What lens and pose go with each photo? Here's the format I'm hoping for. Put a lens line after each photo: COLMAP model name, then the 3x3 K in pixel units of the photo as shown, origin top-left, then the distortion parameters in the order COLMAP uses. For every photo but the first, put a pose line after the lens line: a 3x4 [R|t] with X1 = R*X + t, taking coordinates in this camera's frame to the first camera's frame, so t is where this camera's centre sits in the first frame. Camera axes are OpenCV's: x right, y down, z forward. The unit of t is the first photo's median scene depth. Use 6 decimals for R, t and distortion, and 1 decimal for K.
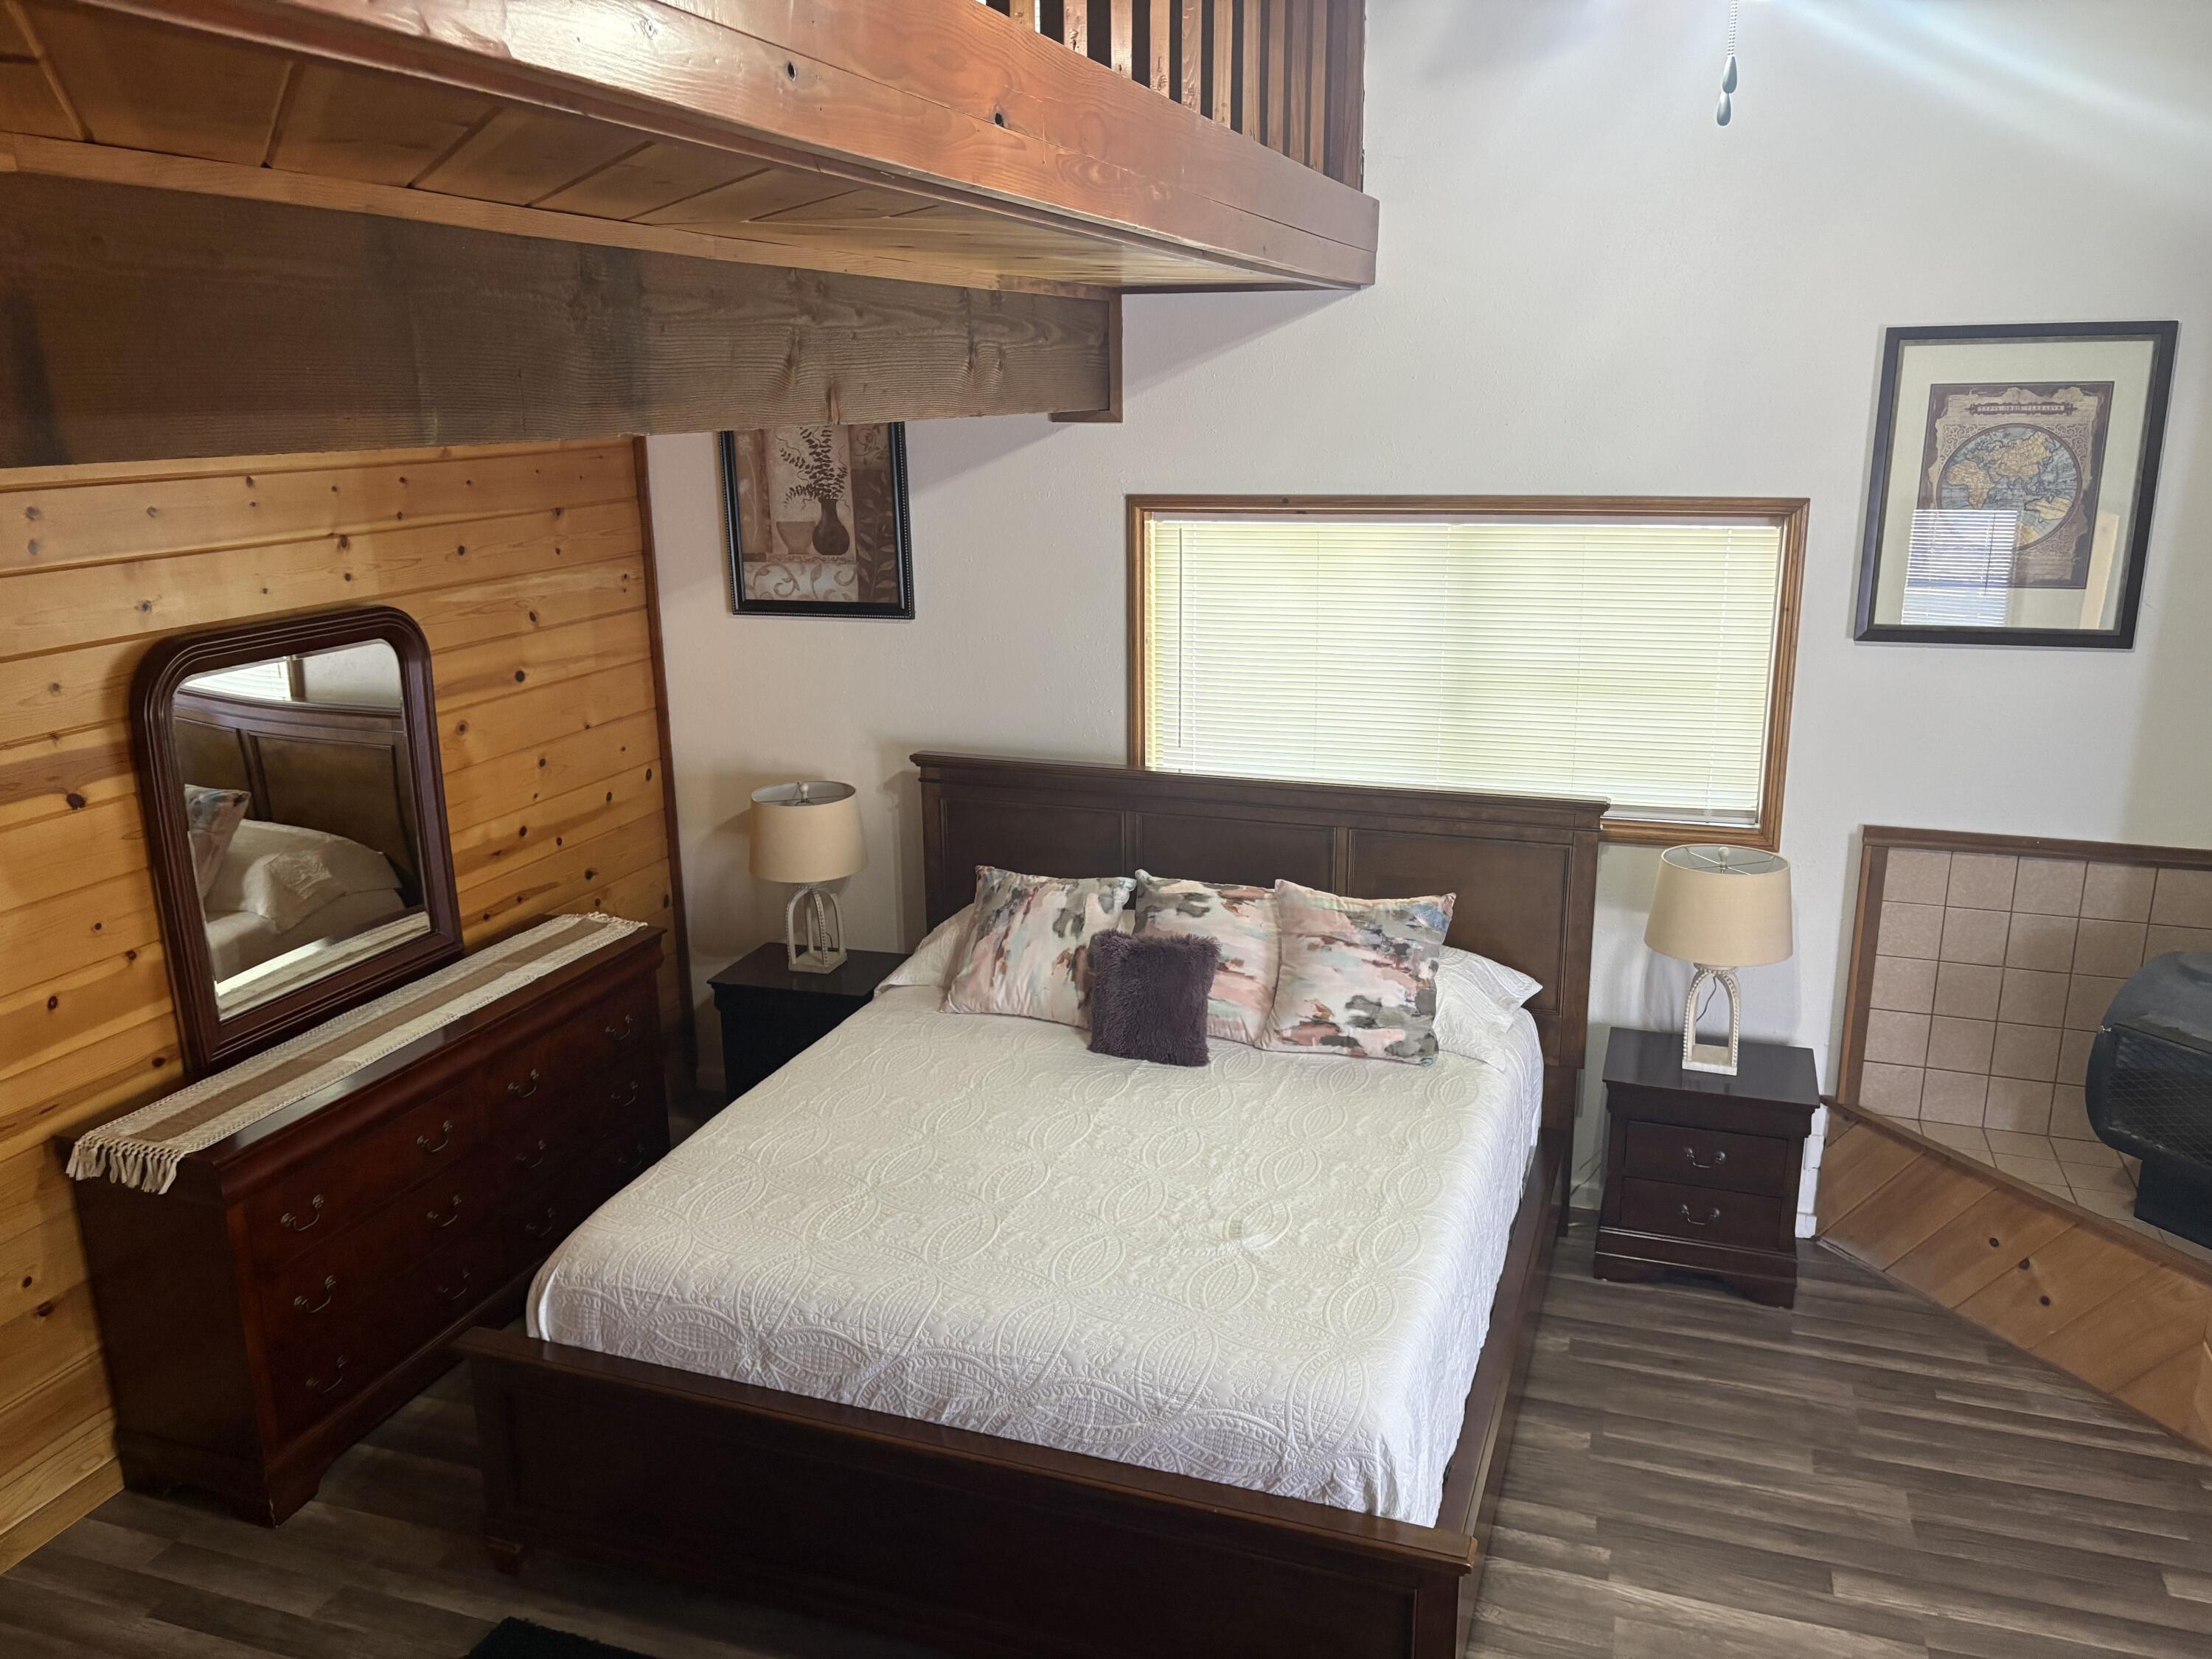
lens RADIAL K [[1649.4, 0, 1092.2], [0, 1649.4, 831.4], [0, 0, 1]] dist [0.049737, -0.055993]
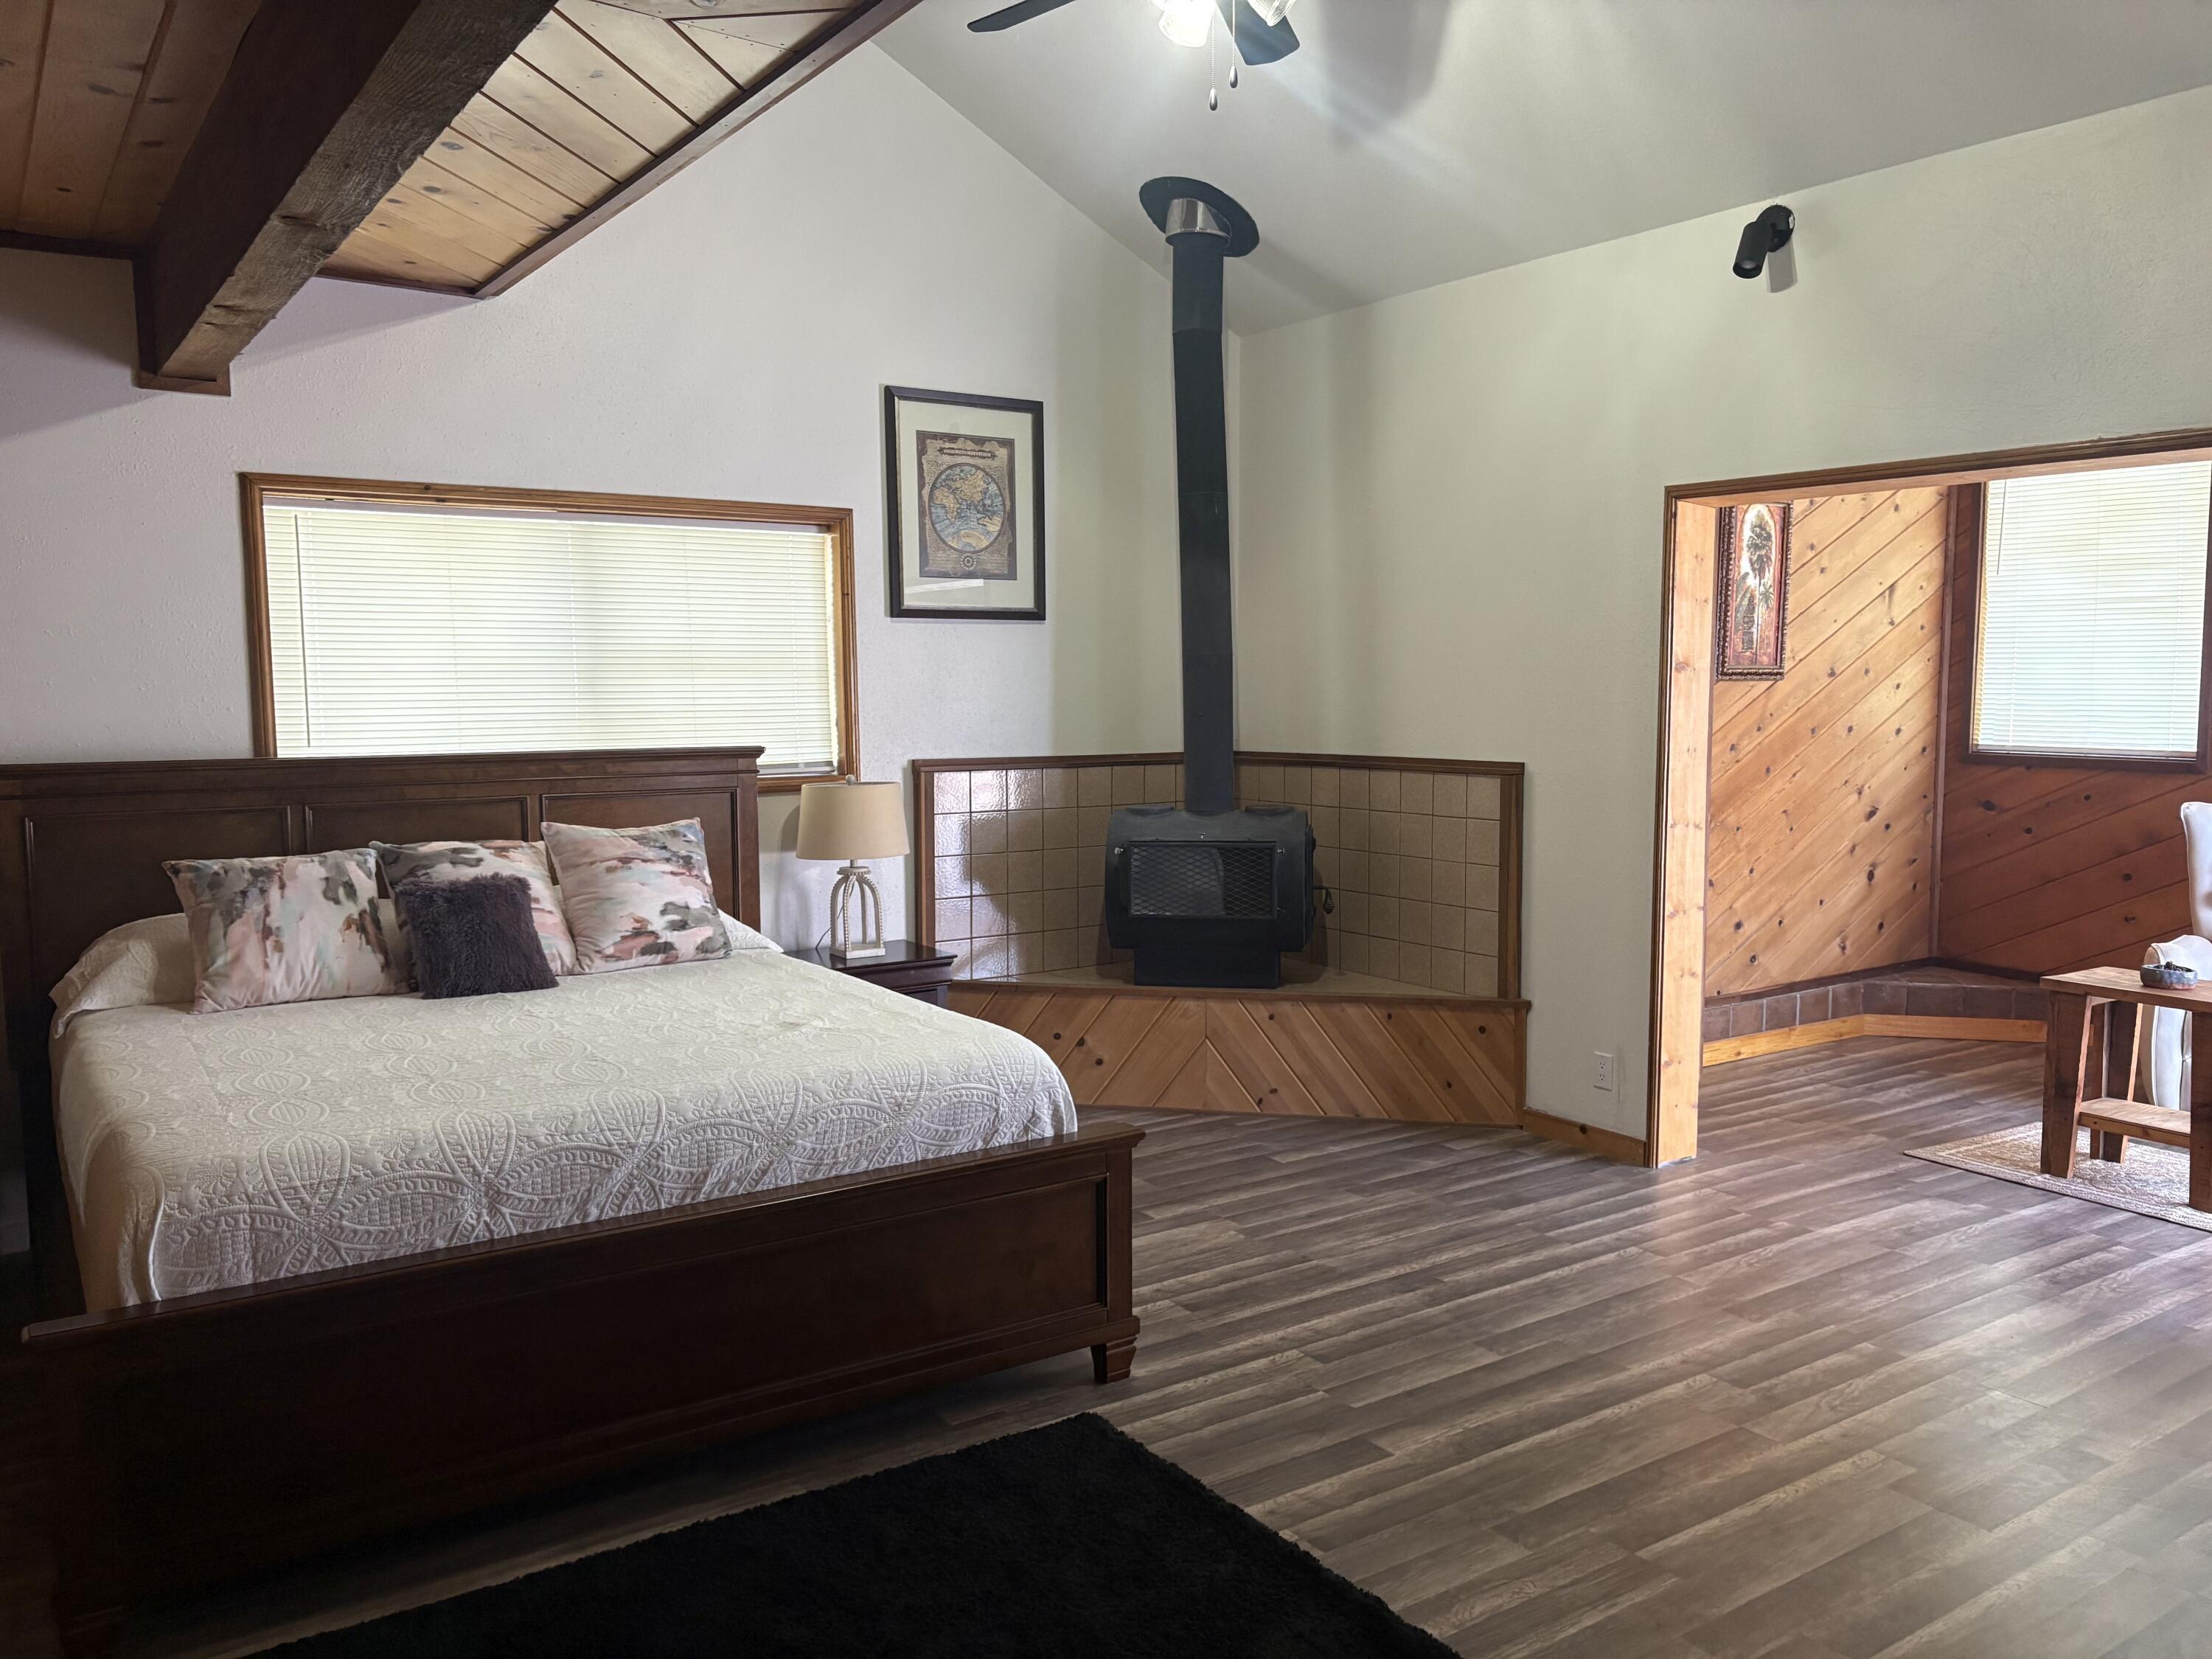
lens RADIAL K [[1649.4, 0, 1092.2], [0, 1649.4, 831.4], [0, 0, 1]] dist [0.049737, -0.055993]
pose [[0.610250, -0.069601, 0.789146, -0.518853], [0.200263, 0.977333, -0.068666, 0.182368], [-0.766479, 0.199940, 0.610356, 0.112158]]
